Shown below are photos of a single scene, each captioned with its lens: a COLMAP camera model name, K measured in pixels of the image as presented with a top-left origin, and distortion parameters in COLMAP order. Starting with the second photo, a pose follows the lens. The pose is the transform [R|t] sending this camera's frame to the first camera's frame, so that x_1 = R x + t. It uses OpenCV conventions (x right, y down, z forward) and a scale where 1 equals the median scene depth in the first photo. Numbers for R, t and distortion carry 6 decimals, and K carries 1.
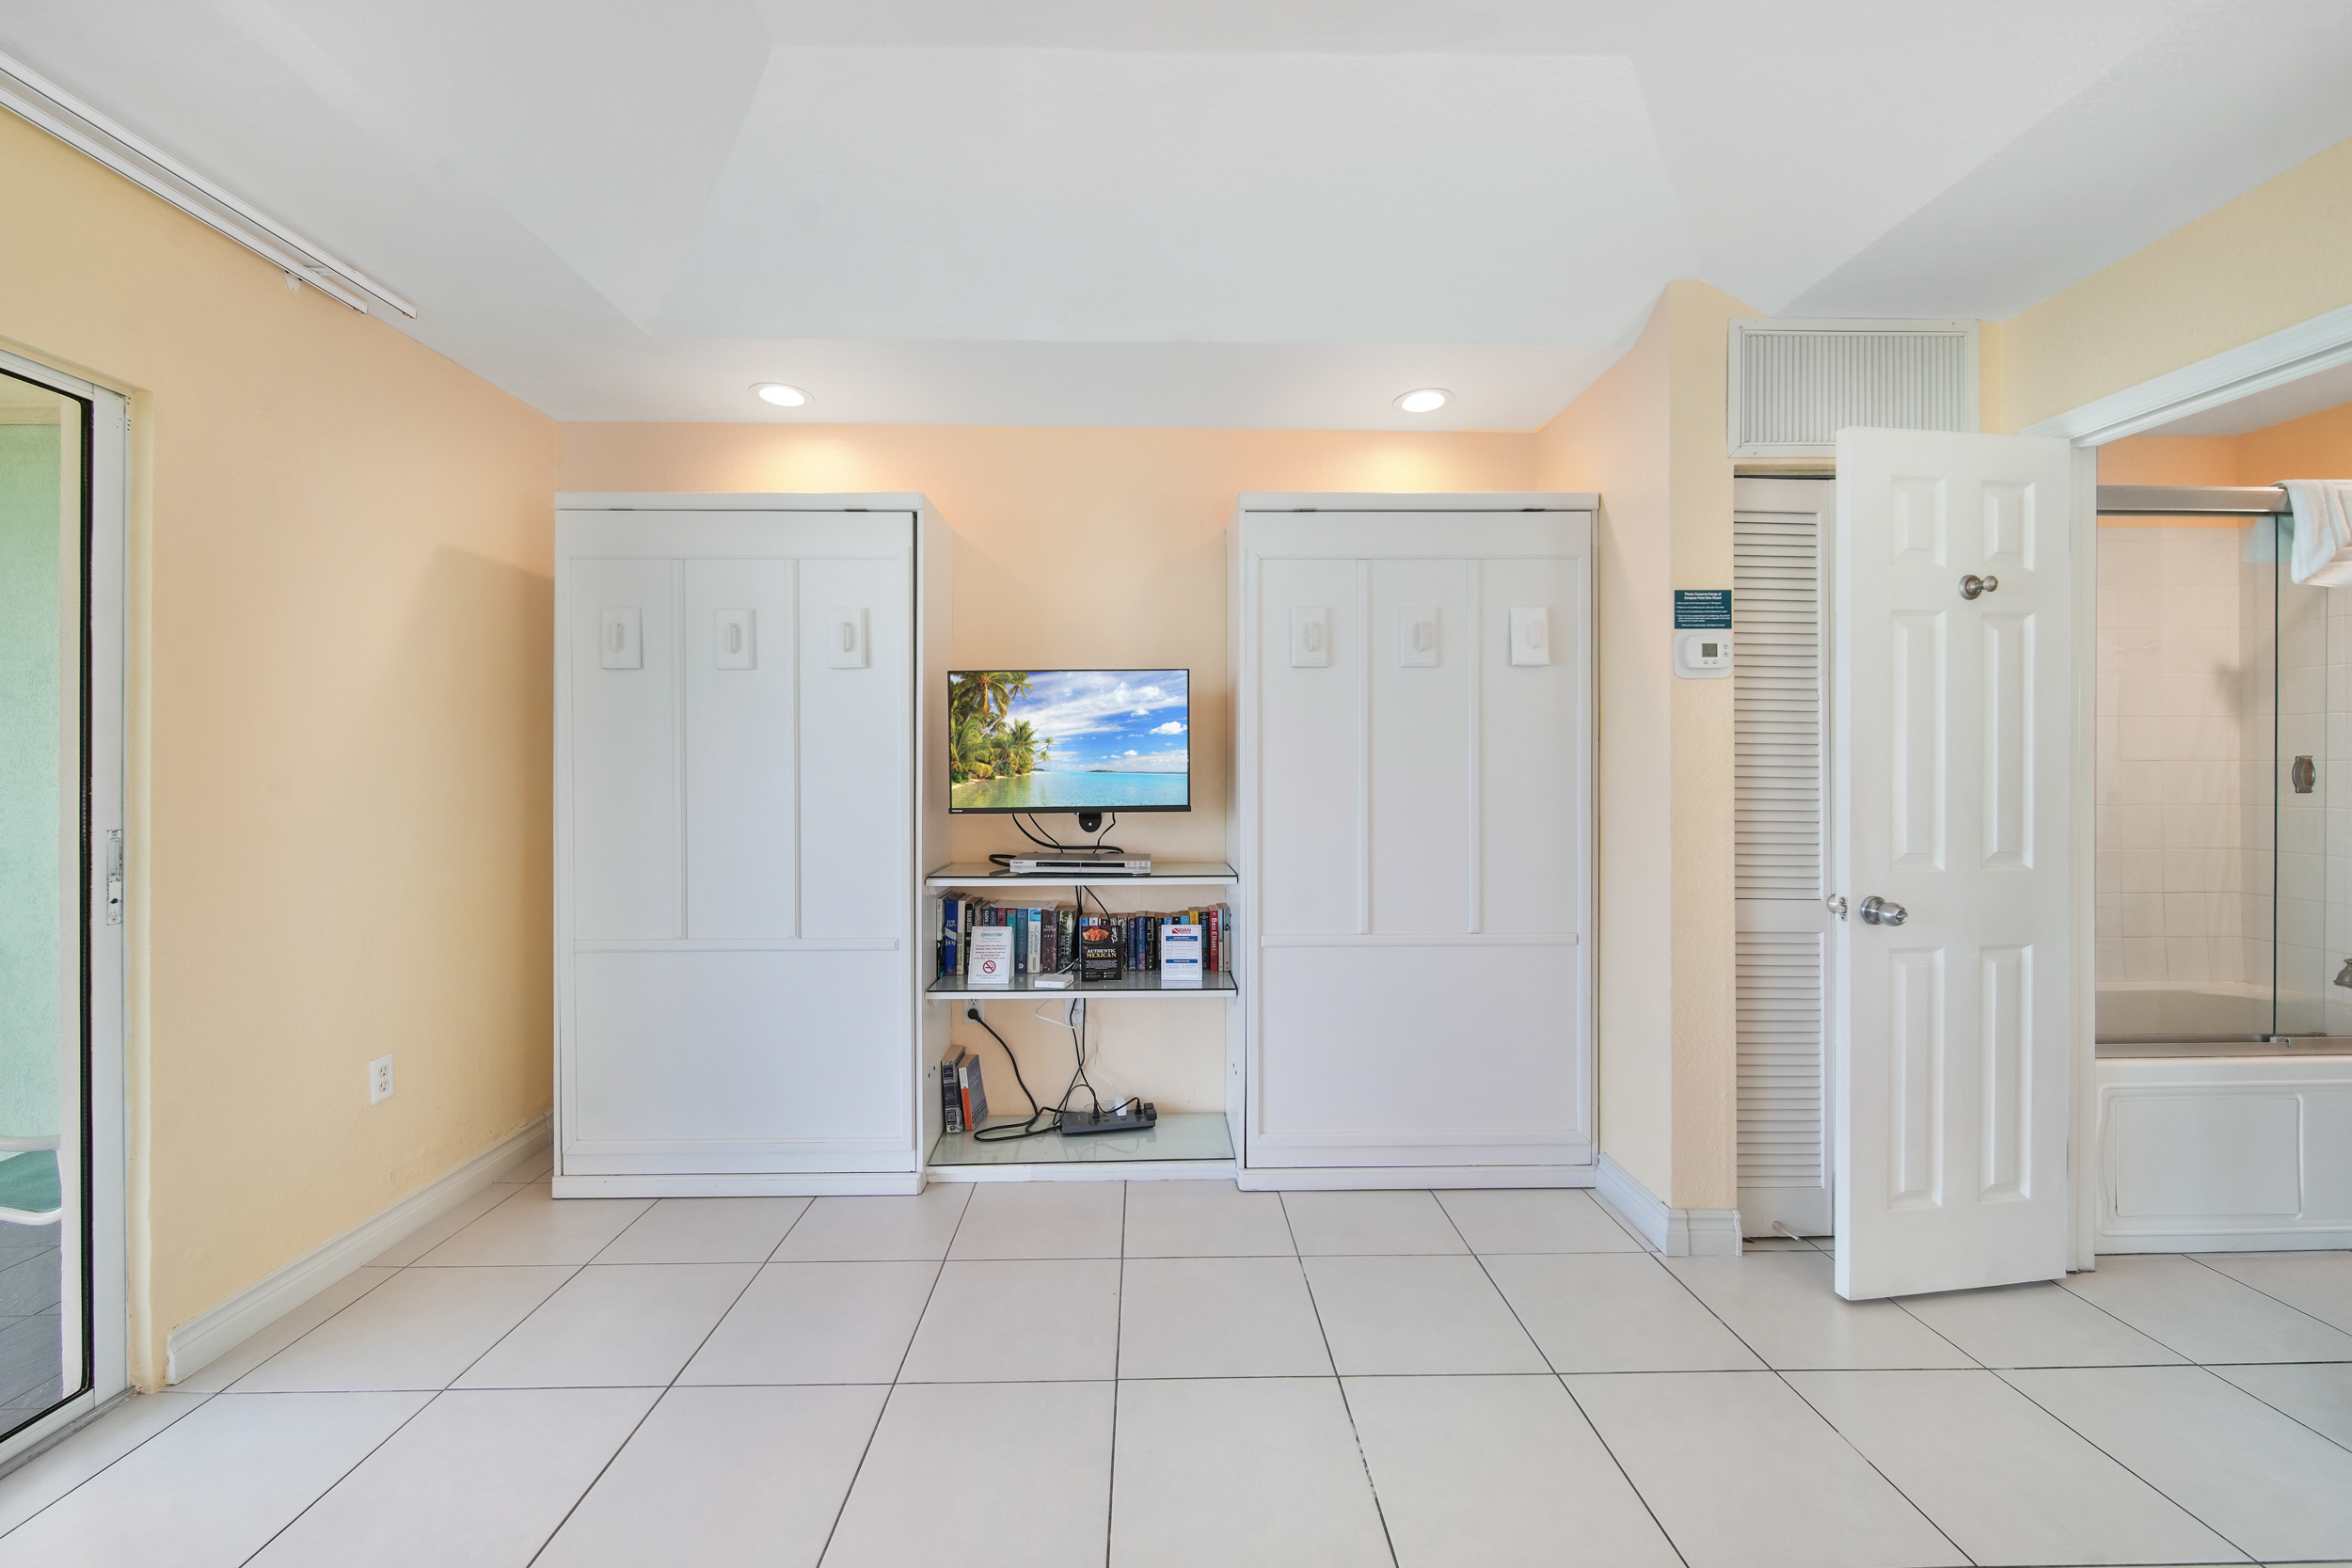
lens RADIAL K [[819.4, 0, 1165.9], [0, 819.4, 793.1], [0, 0, 1]] dist [0.013321, -0.000007]
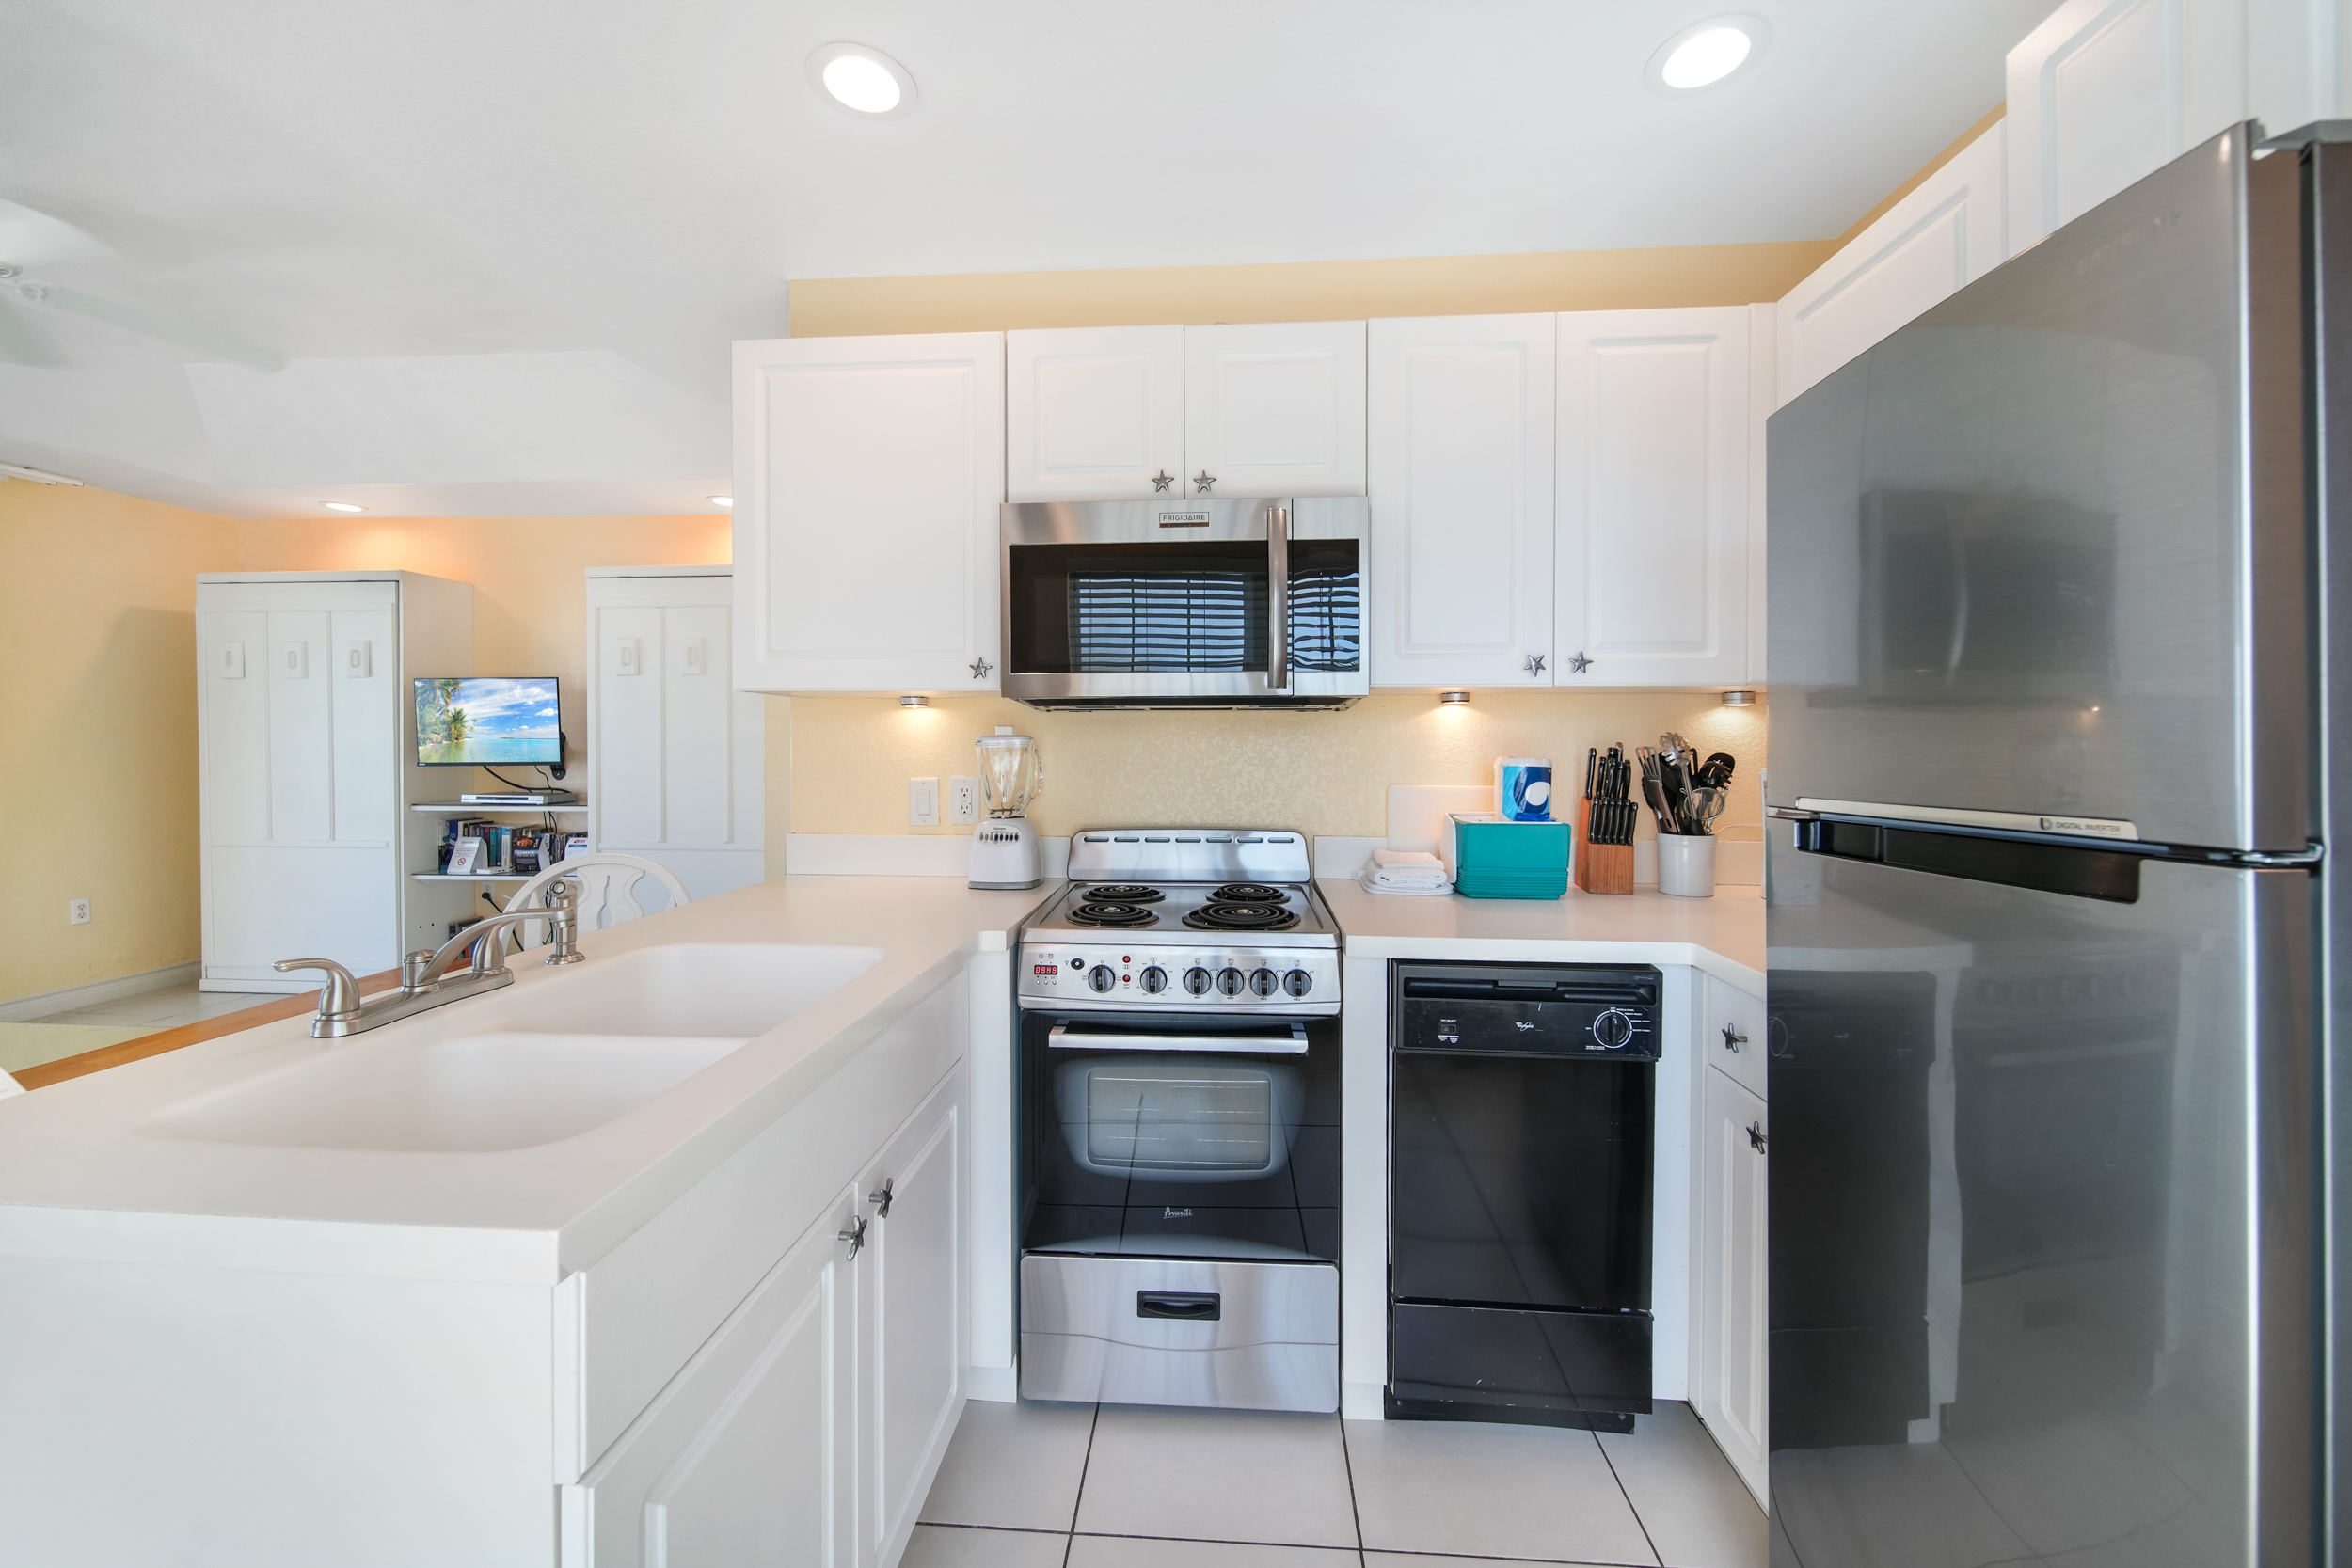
lens RADIAL K [[834.1, 0, 1170.7], [0, 834.1, 756.0], [0, 0, 1]] dist [0.000499, 0.000048]
pose [[0.997410, 0.005293, -0.071729, 1.353398], [-0.005183, 0.999985, 0.001727, -0.003918], [0.071737, -0.001350, 0.997423, -0.552316]]
